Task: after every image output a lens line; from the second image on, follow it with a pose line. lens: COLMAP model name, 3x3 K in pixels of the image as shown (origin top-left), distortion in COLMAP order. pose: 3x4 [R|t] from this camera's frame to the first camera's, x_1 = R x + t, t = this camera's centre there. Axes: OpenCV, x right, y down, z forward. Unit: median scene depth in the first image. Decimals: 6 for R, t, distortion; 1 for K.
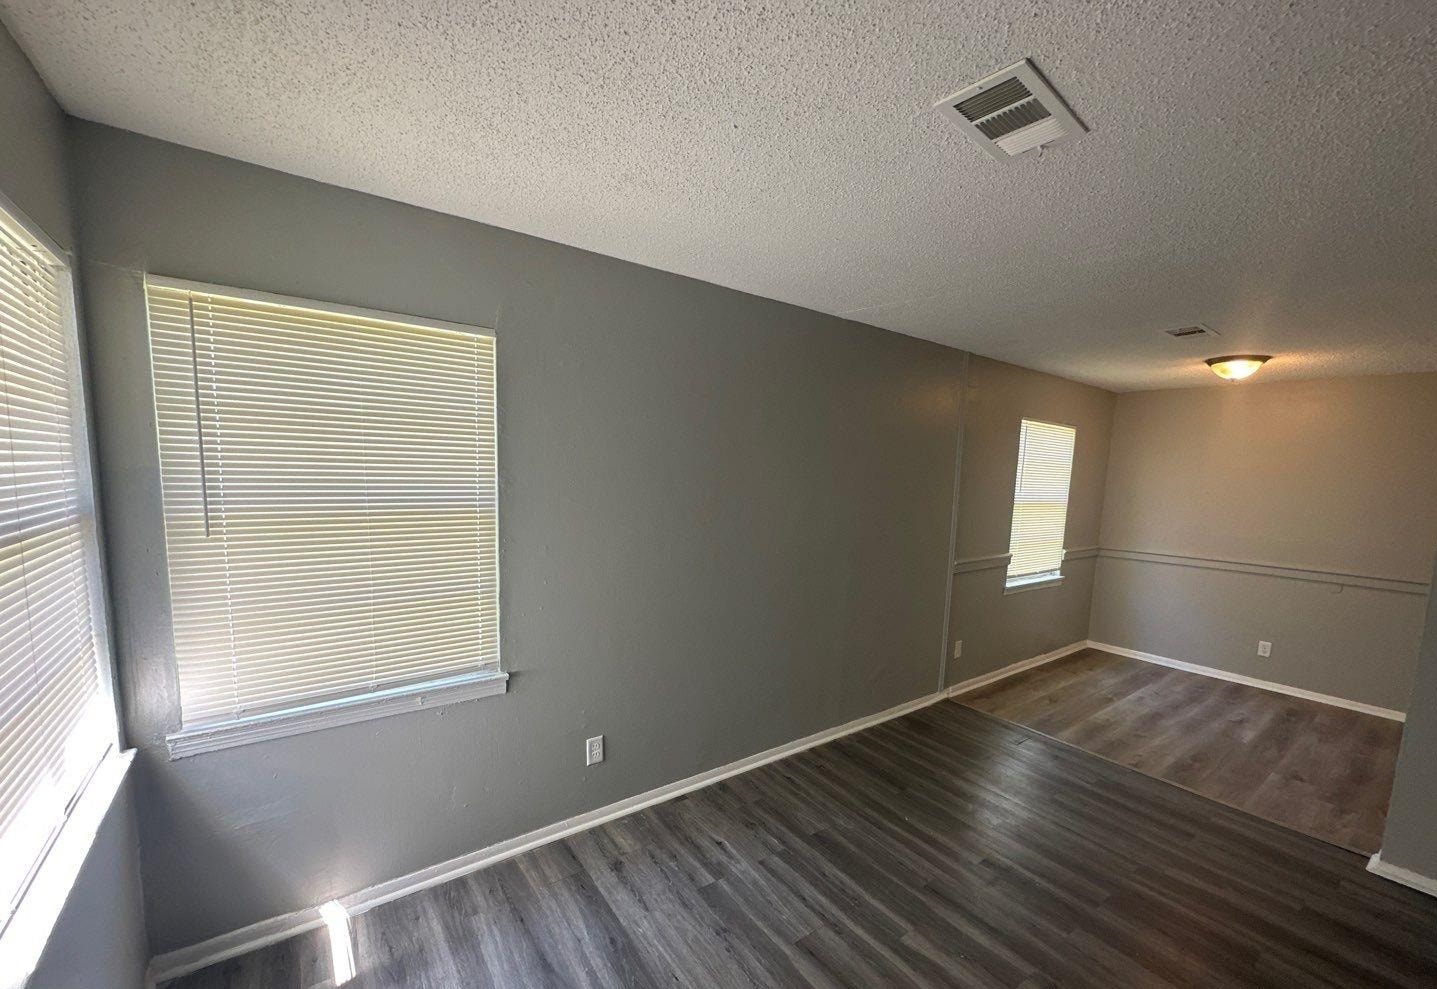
lens RADIAL K [[572.7, 0, 722.1], [0, 572.7, 535.5], [0, 0, 1]] dist [-0.000611, -0.000750]
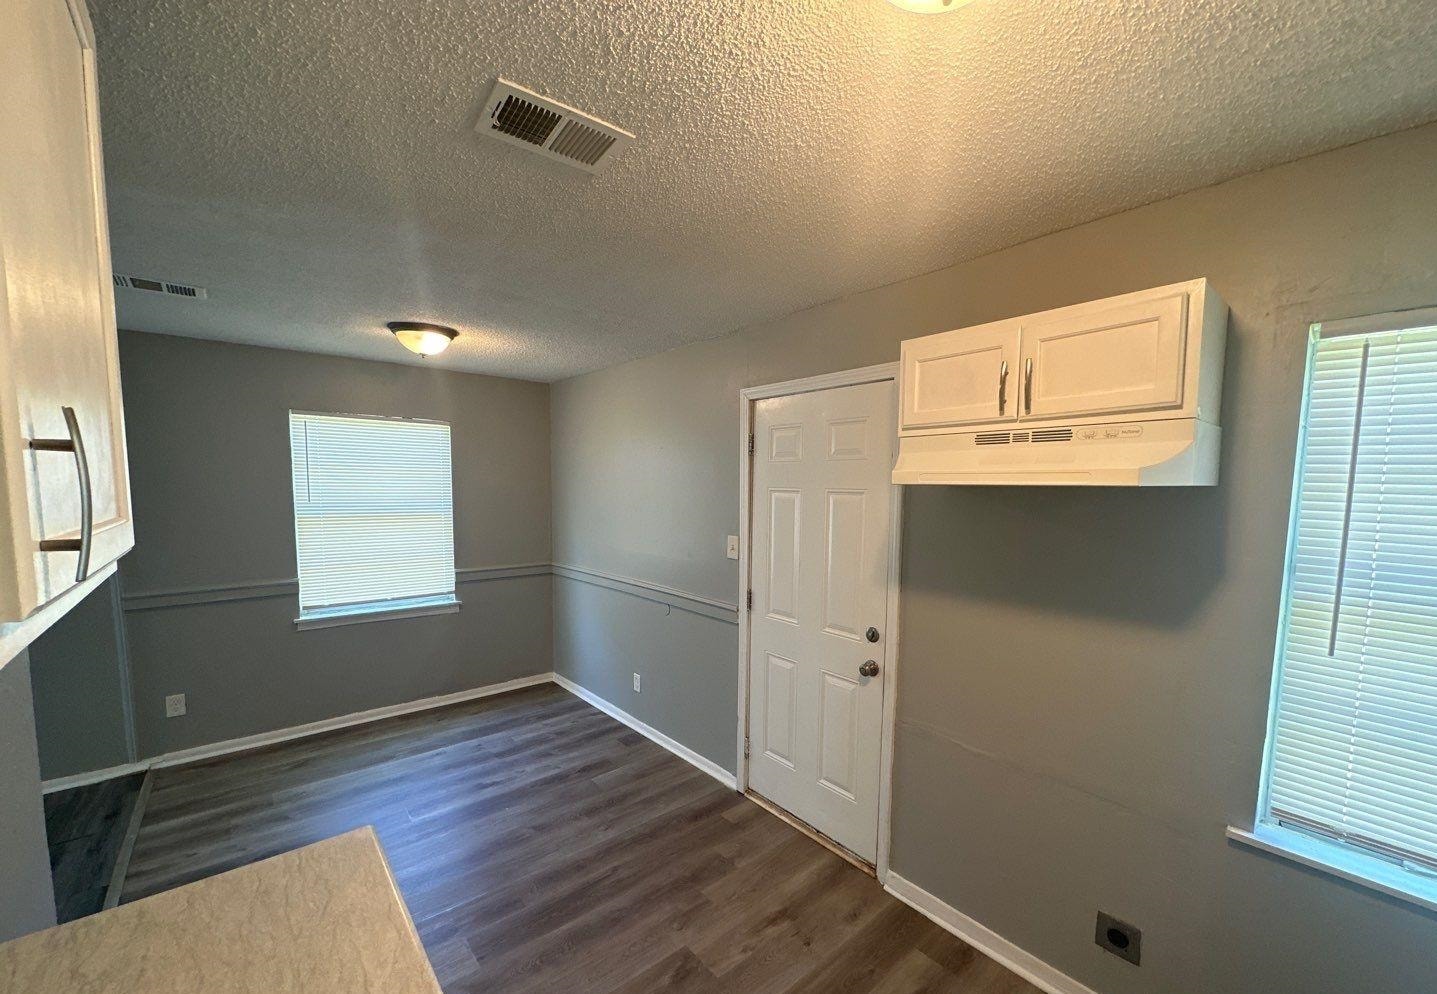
lens RADIAL K [[576.5, 0, 721.7], [0, 576.5, 531.4], [0, 0, 1]] dist [-0.001358, -0.000750]
pose [[0.997779, -0.030032, 0.059464, 1.196907], [0.031713, 0.999118, -0.027538, 0.006381], [-0.058584, 0.029362, 0.997851, 0.174992]]
